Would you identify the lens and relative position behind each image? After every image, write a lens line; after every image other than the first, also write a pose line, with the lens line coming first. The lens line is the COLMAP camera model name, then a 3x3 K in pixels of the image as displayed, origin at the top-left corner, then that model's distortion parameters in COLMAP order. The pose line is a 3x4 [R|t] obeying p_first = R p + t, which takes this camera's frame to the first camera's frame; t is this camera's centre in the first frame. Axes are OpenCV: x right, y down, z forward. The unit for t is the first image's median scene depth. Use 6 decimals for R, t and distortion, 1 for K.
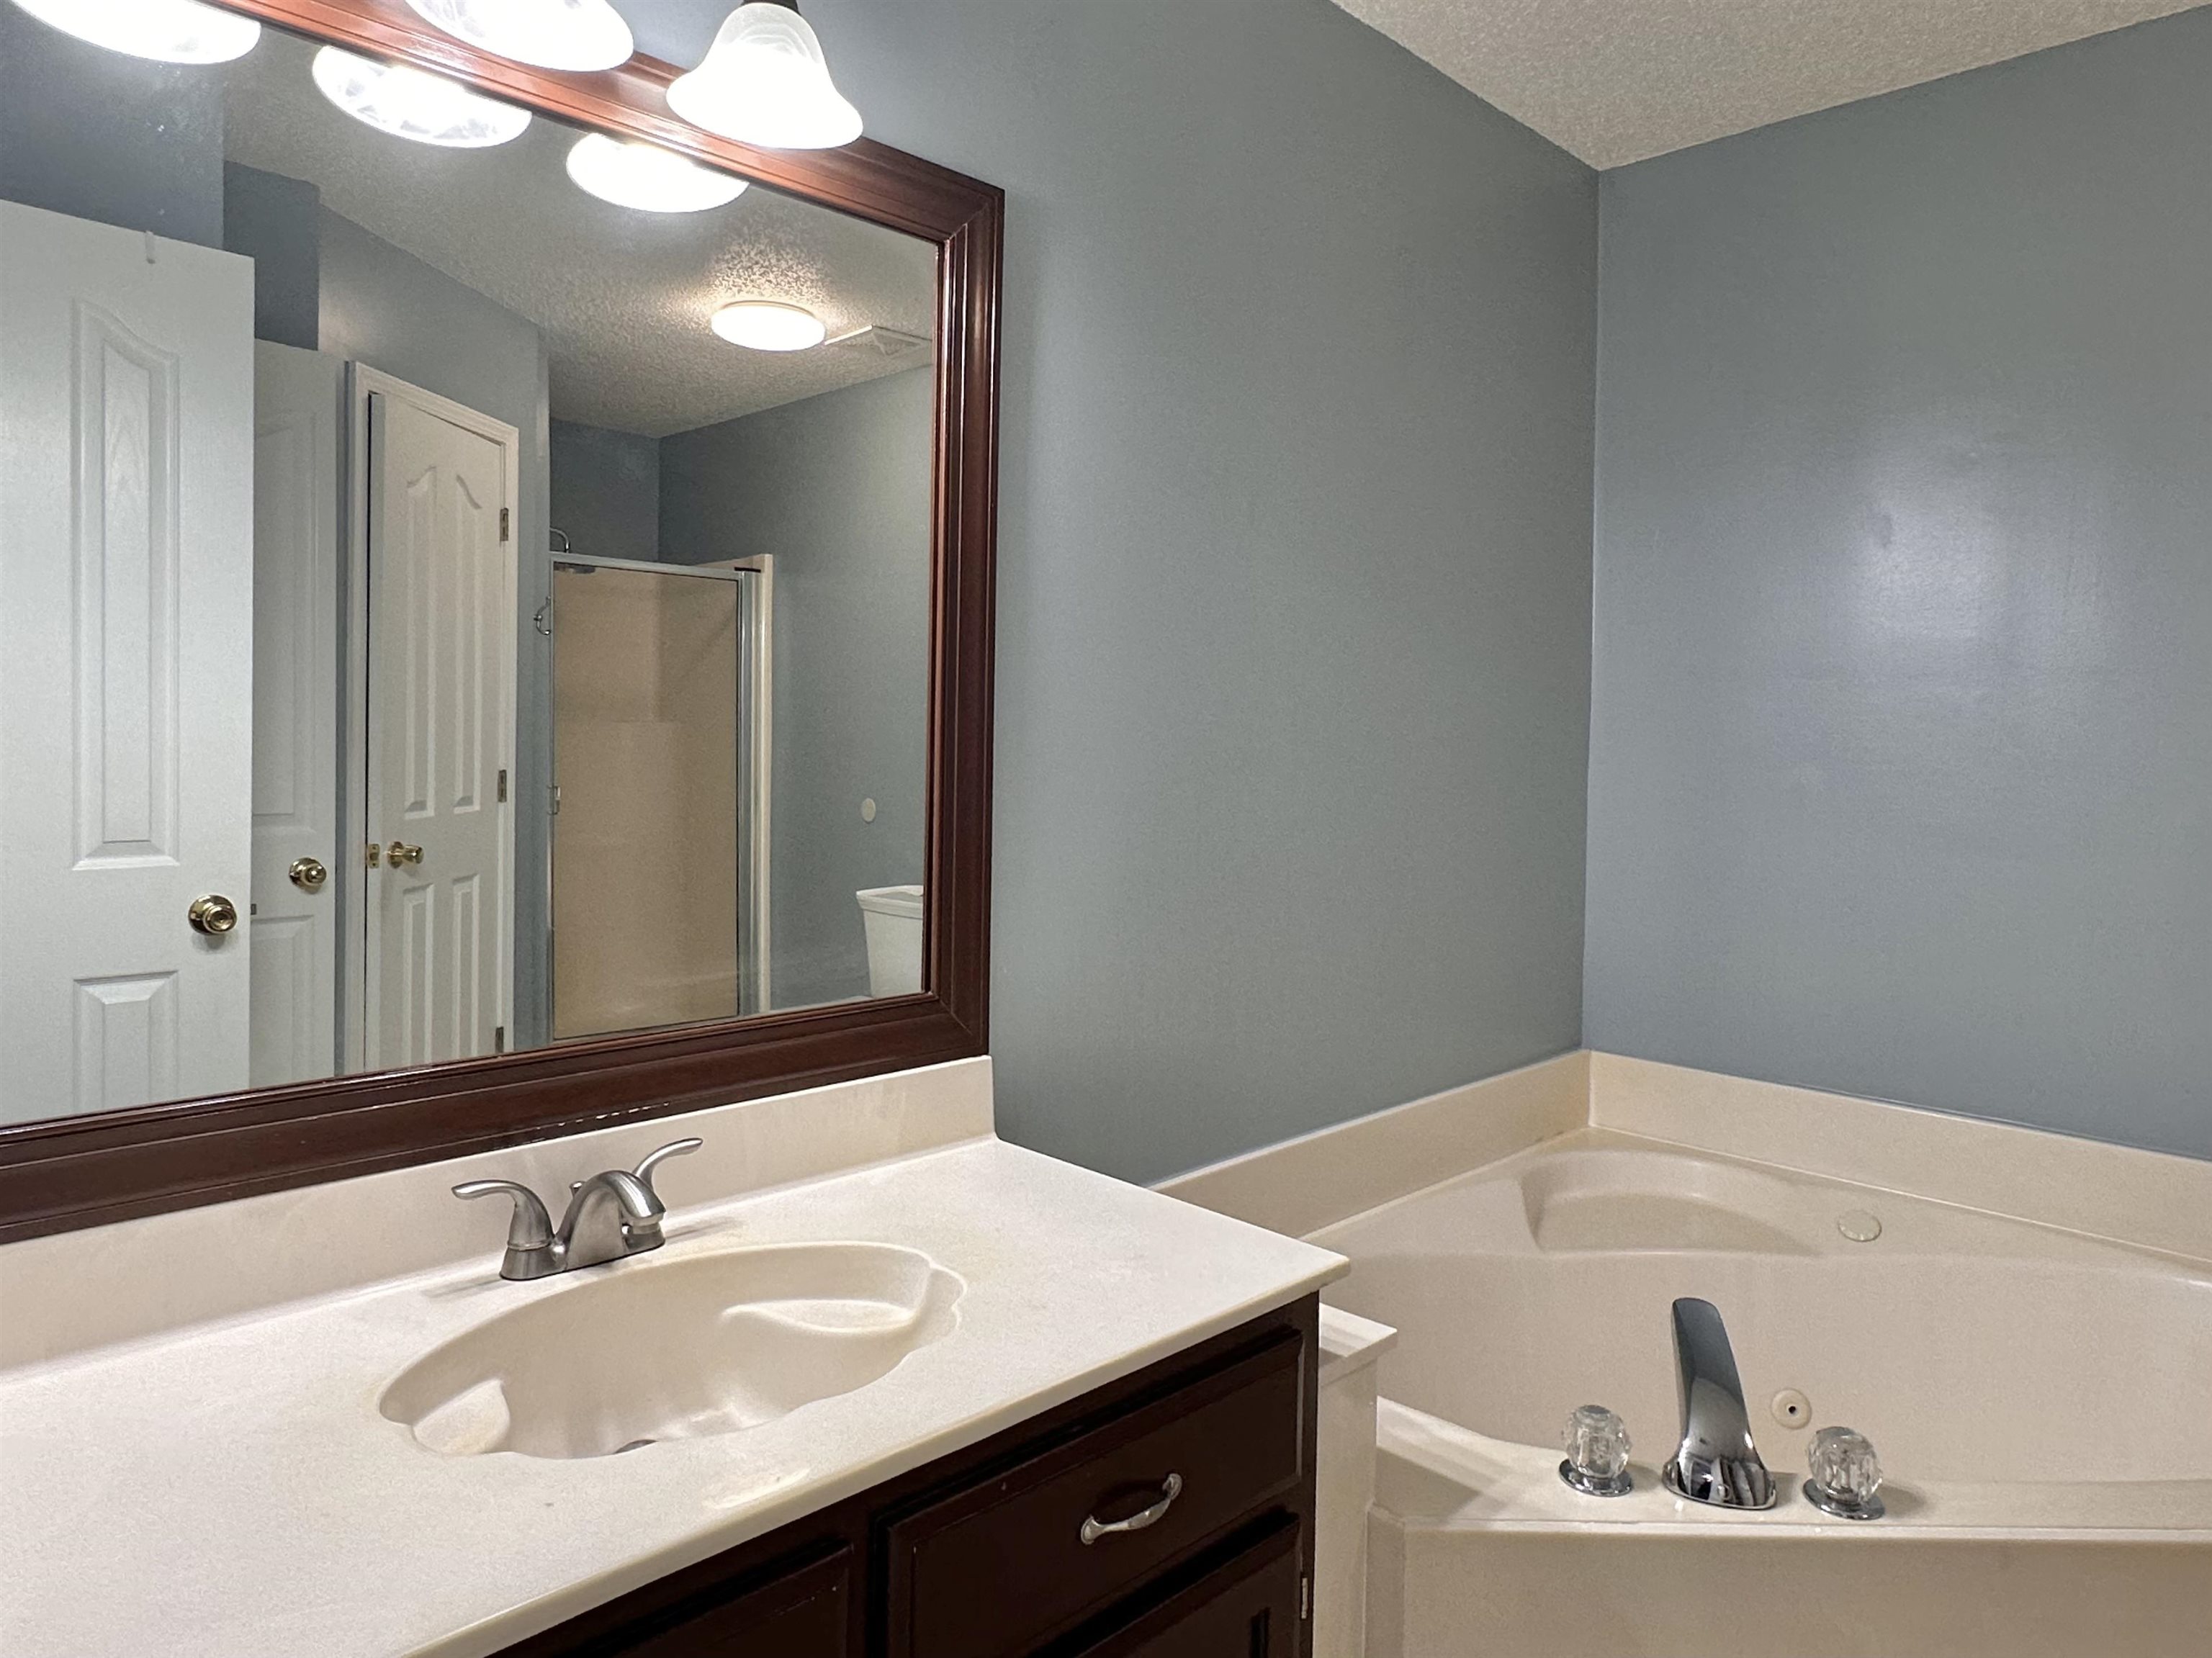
lens RADIAL K [[1391.1, 0, 1106.7], [0, 1391.1, 775.8], [0, 0, 1]] dist [-0.003123, -0.002249]
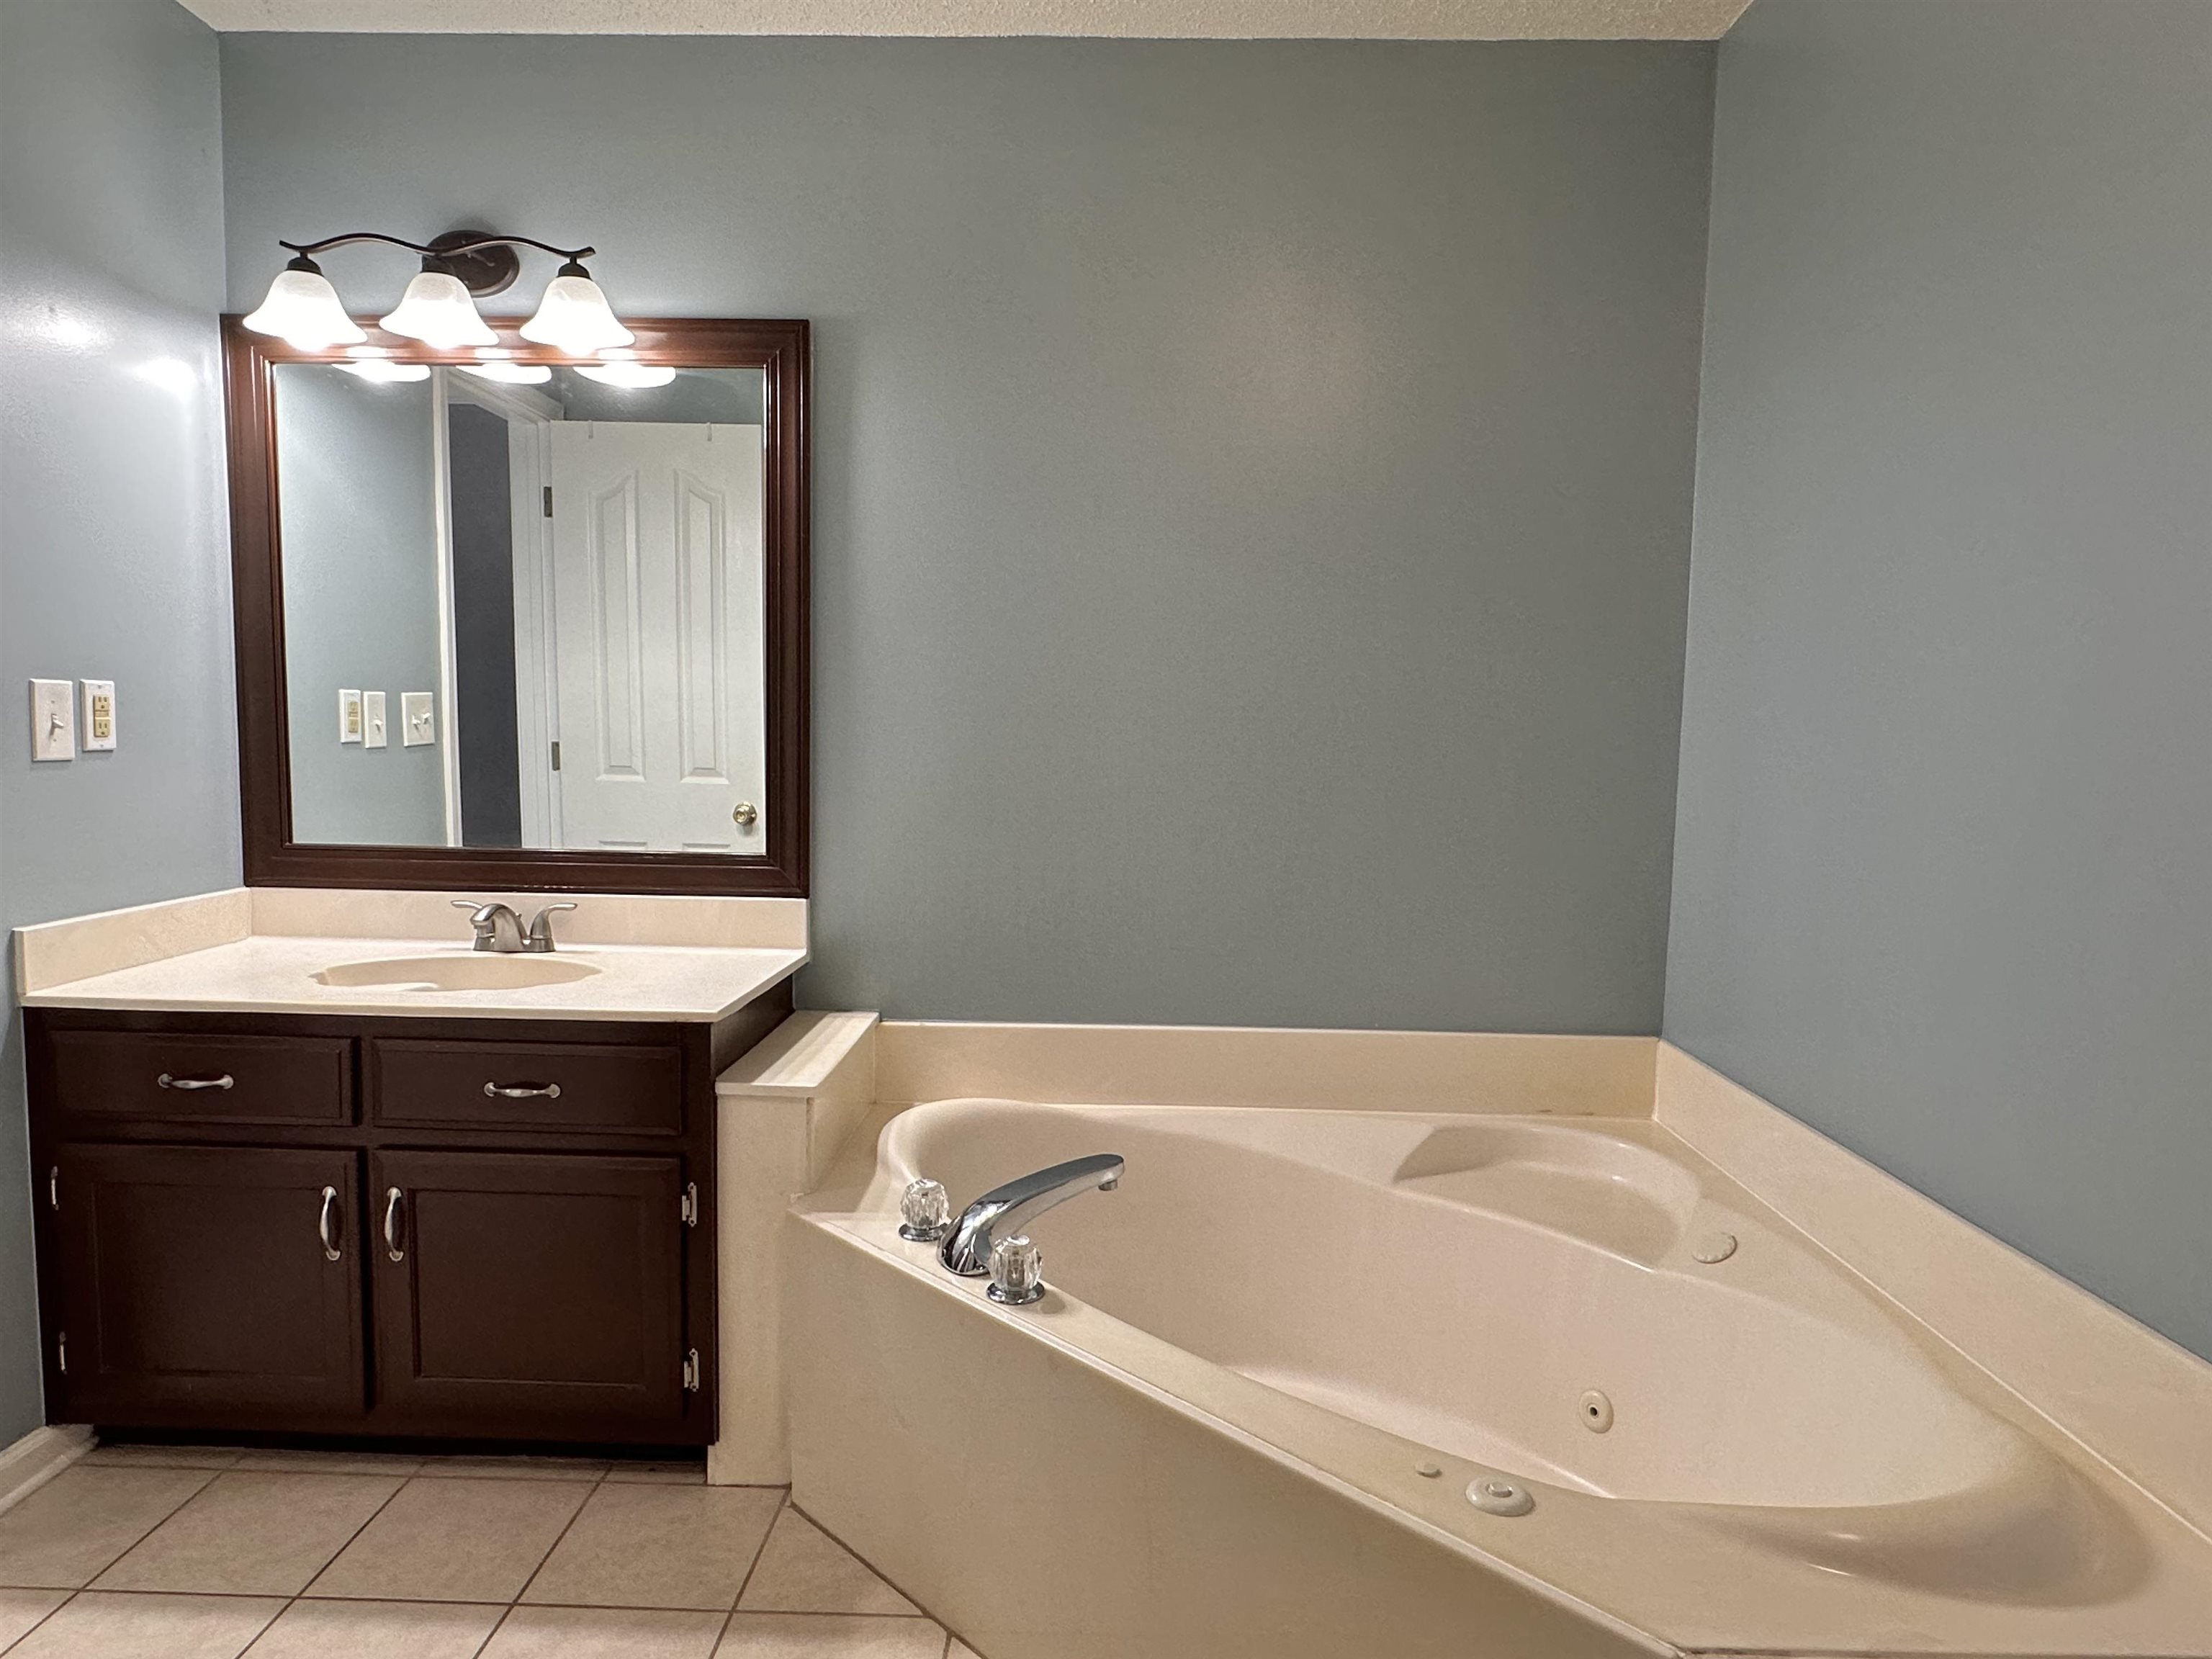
lens RADIAL K [[1343.6, 0, 1097.3], [0, 1343.6, 861.2], [0, 0, 1]] dist [0.001566, 0.000186]
pose [[0.693685, 0.064157, -0.717415, 0.916900], [-0.024687, 0.997558, 0.065340, 0.040679], [0.719855, -0.027614, 0.693575, 0.156594]]
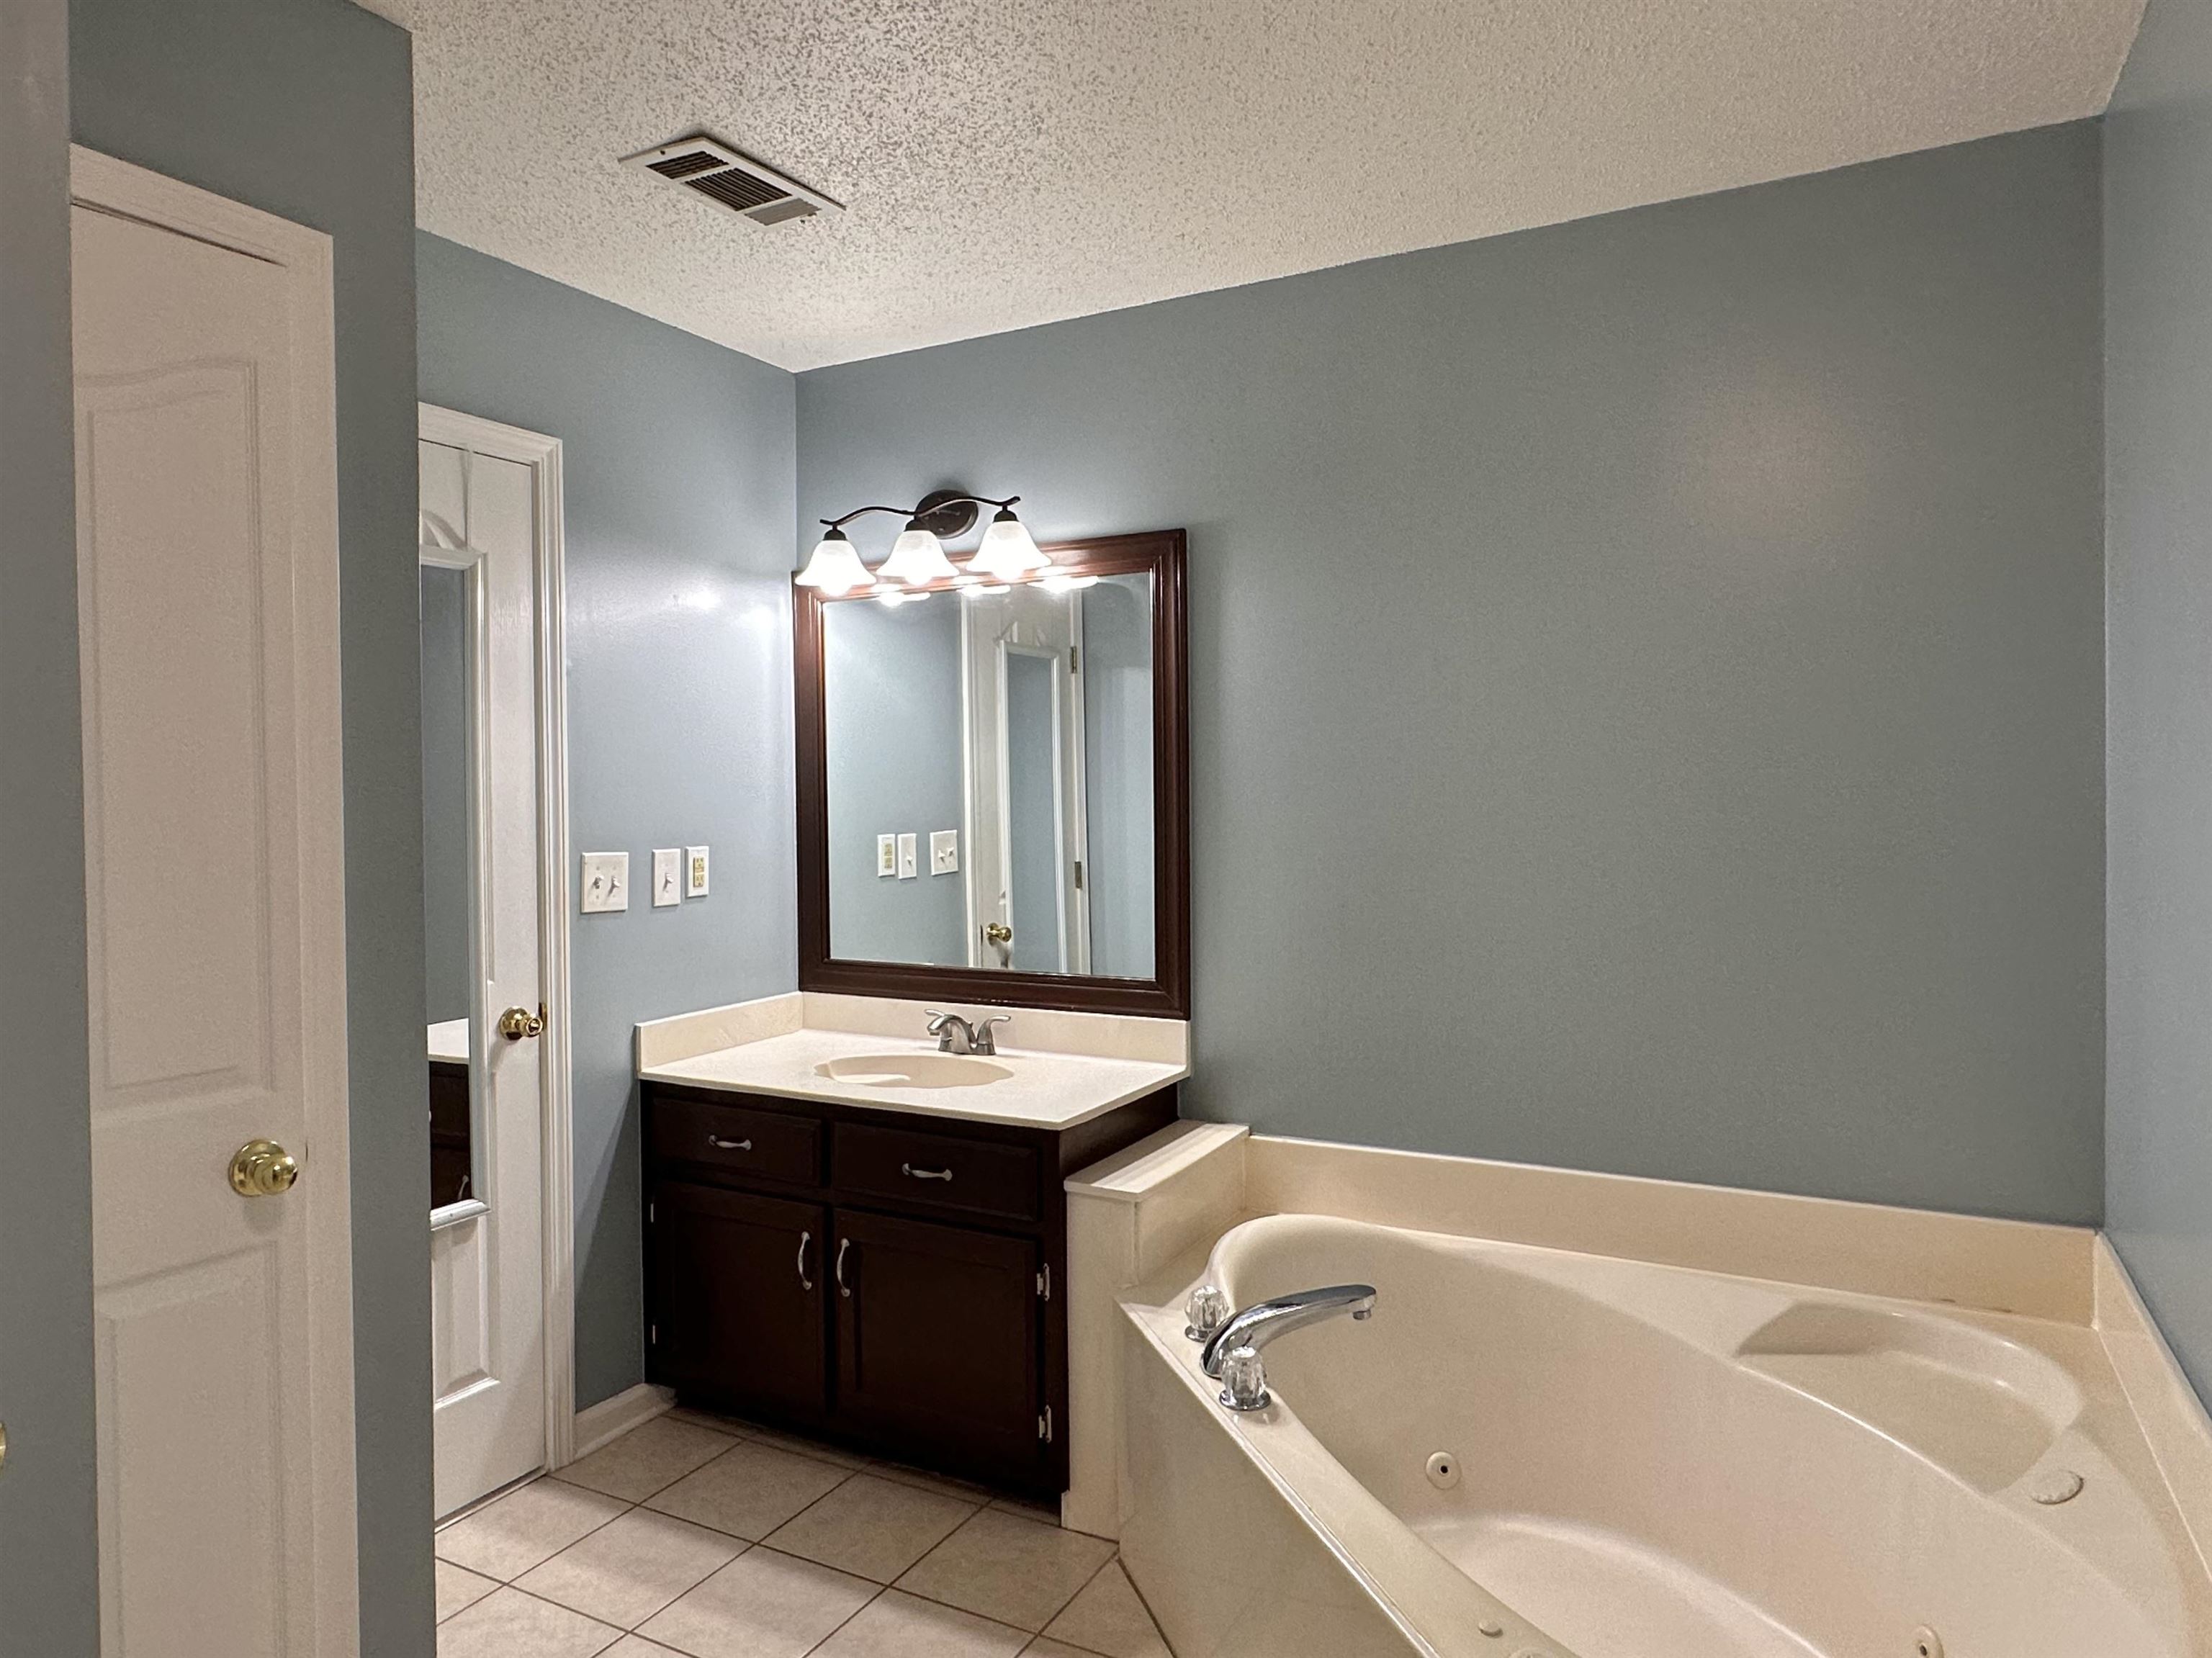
lens RADIAL K [[1368.6, 0, 1106.0], [0, 1368.6, 829.0], [0, 0, 1]] dist [0.004200, 0.000862]
pose [[0.299732, 0.001570, -0.954022, 1.169958], [-0.010344, 0.999945, -0.001605, -0.029392], [0.953967, 0.010349, 0.299732, 0.294517]]
